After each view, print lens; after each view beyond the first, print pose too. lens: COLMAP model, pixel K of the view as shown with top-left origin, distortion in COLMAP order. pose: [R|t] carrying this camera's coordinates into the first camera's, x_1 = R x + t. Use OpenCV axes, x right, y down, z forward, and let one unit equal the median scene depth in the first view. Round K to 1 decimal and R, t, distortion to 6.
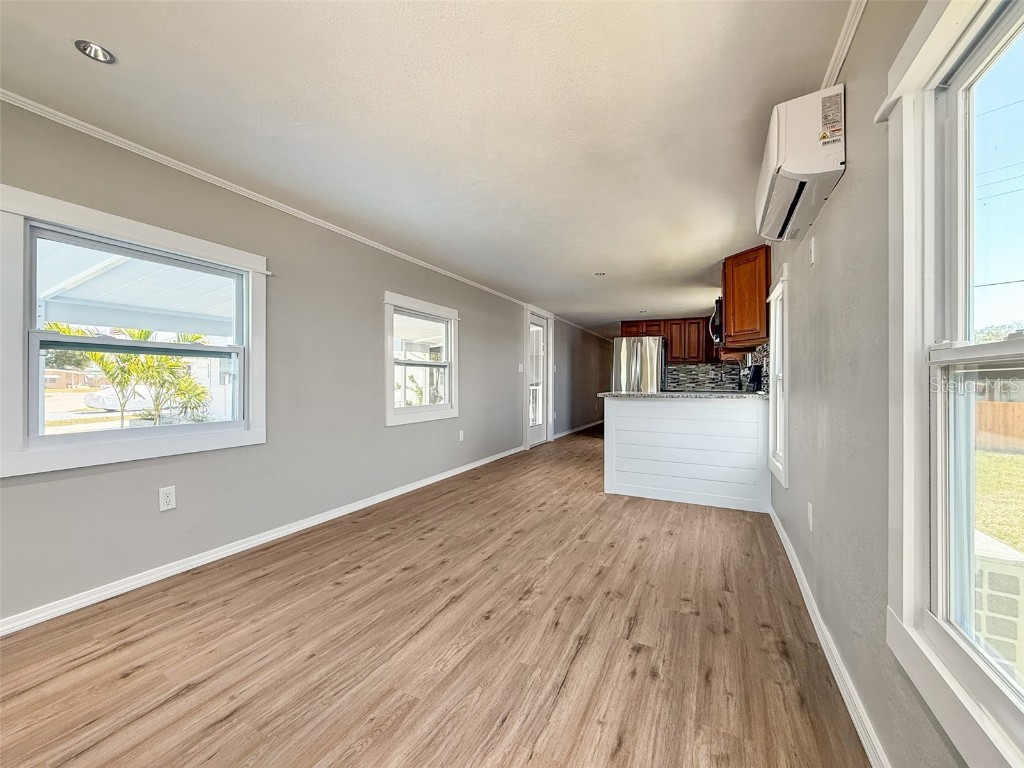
lens RADIAL K [[416.6, 0, 508.7], [0, 416.6, 380.6], [0, 0, 1]] dist [0.002688, 0.000864]
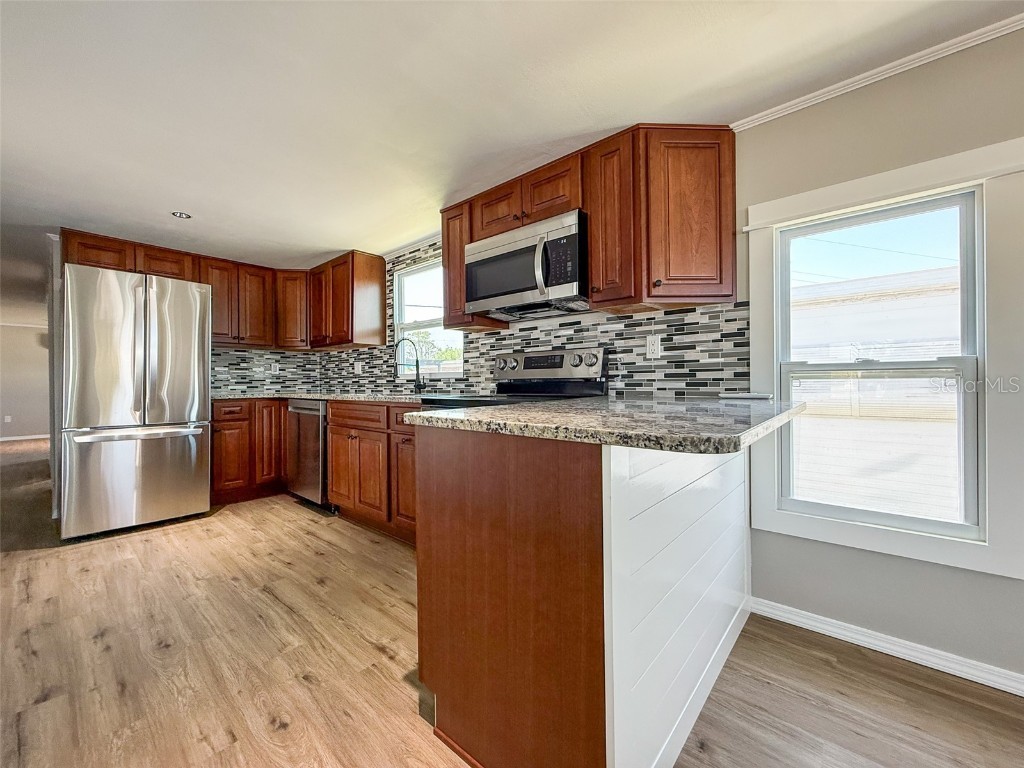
lens RADIAL K [[409.4, 0, 507.9], [0, 409.4, 380.2], [0, 0, 1]] dist [0.000251, -0.000031]
pose [[0.258621, -0.007396, 0.965951, 0.015376], [0.009581, 0.999941, 0.005091, 0.003561], [-0.965931, 0.007938, 0.258676, 1.278713]]
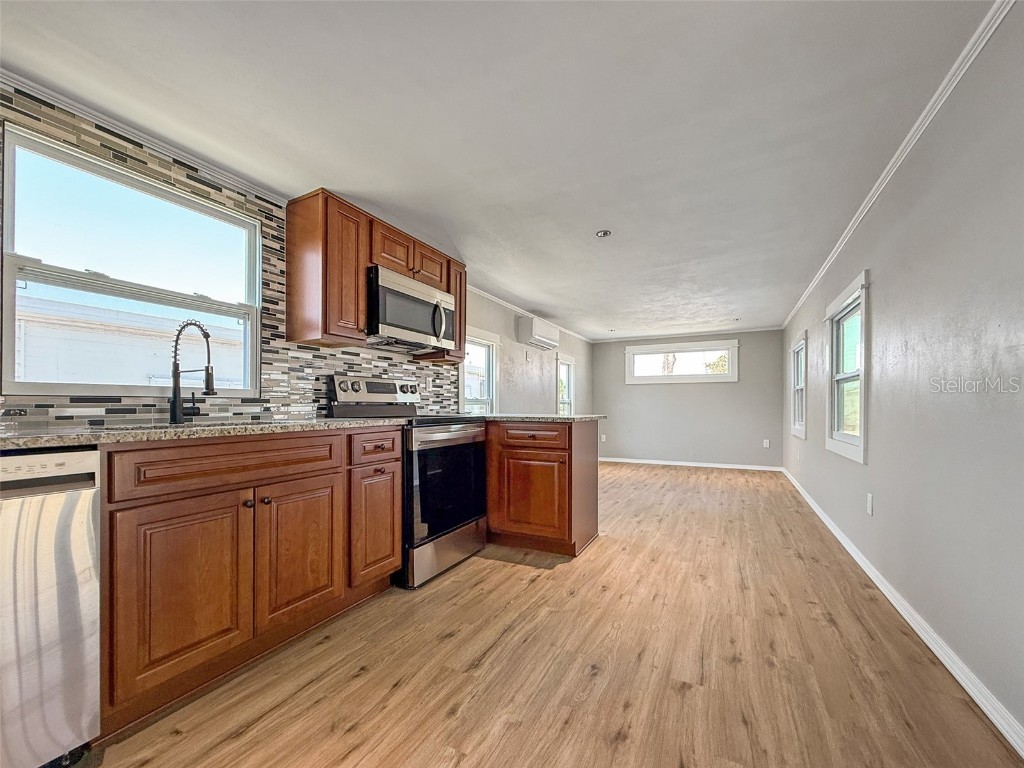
lens RADIAL K [[421.9, 0, 507.6], [0, 421.9, 406.0], [0, 0, 1]] dist [0.000796, -0.000104]
pose [[-0.999760, -0.000363, 0.021923, 0.505692], [-0.000472, 0.999987, -0.004981, 0.018773], [-0.021921, -0.004990, -0.999747, 2.376700]]
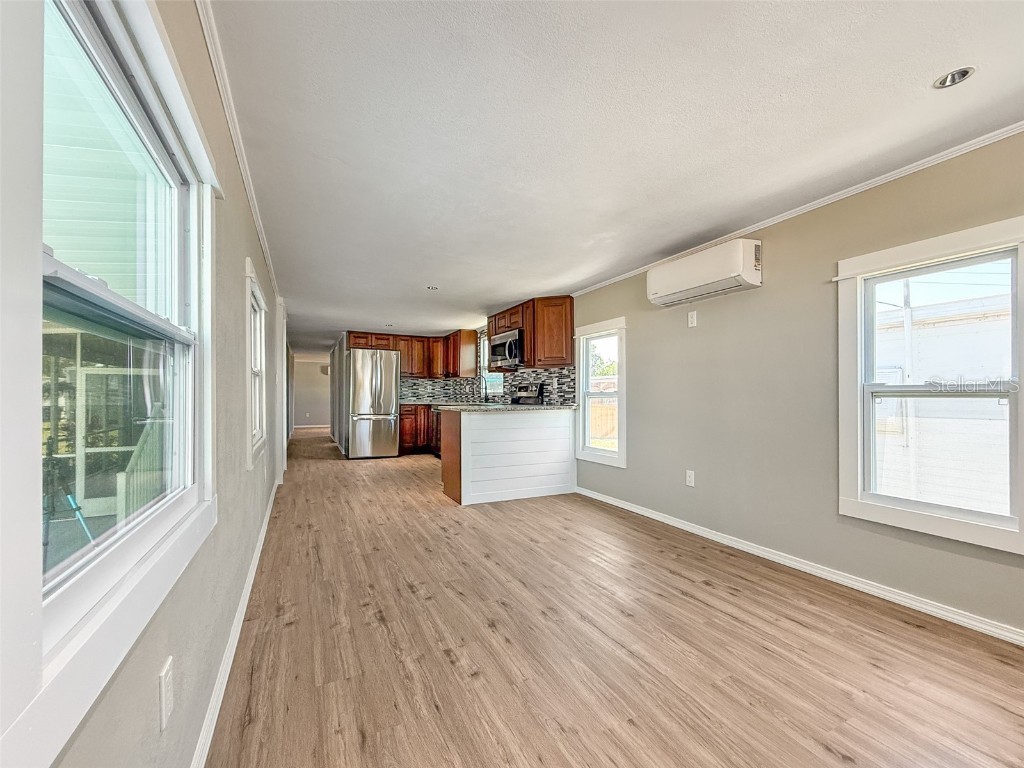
lens RADIAL K [[427.8, 0, 511.8], [0, 427.8, 394.0], [0, 0, 1]] dist [-0.000089, 0.000025]
pose [[0.607641, -0.001741, 0.794210, -0.678629], [0.000127, 0.999998, 0.002095, -0.008893], [-0.794212, -0.001172, 0.607640, 0.339841]]
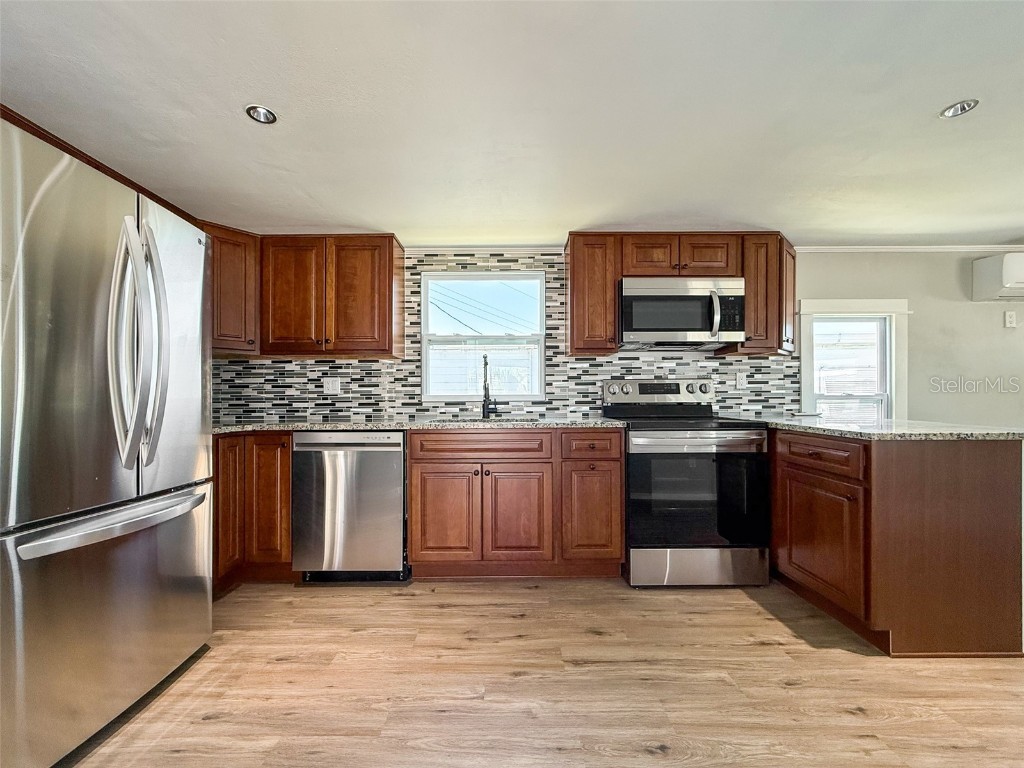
lens RADIAL K [[414.5, 0, 507.2], [0, 414.5, 396.4], [0, 0, 1]] dist [0.000576, 0.000164]
pose [[-0.445398, -0.003226, 0.895327, 0.104294], [0.000199, 0.999993, 0.003702, -0.012849], [-0.895333, 0.001827, -0.445394, 2.169852]]
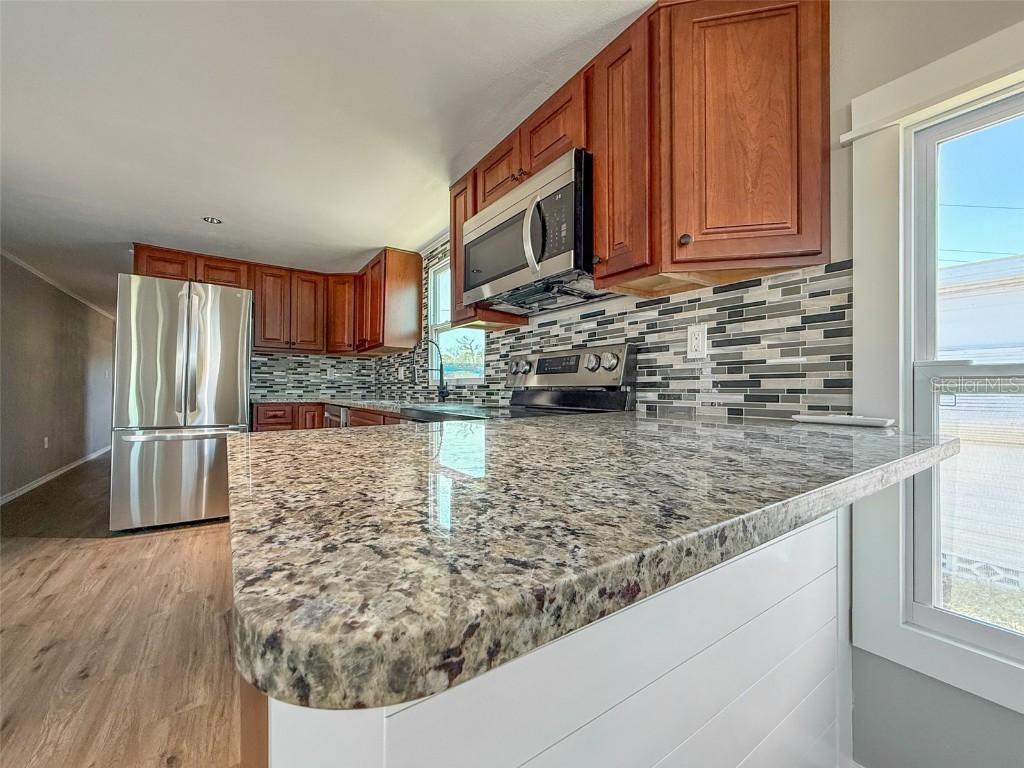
lens RADIAL K [[412.0, 0, 510.1], [0, 412.0, 384.7], [0, 0, 1]] dist [-0.001002, -0.000113]
pose [[0.488992, 0.004059, 0.872279, 0.231318], [-0.002840, 0.999991, -0.003061, 0.004635], [-0.872284, -0.000980, 0.488999, 1.175867]]
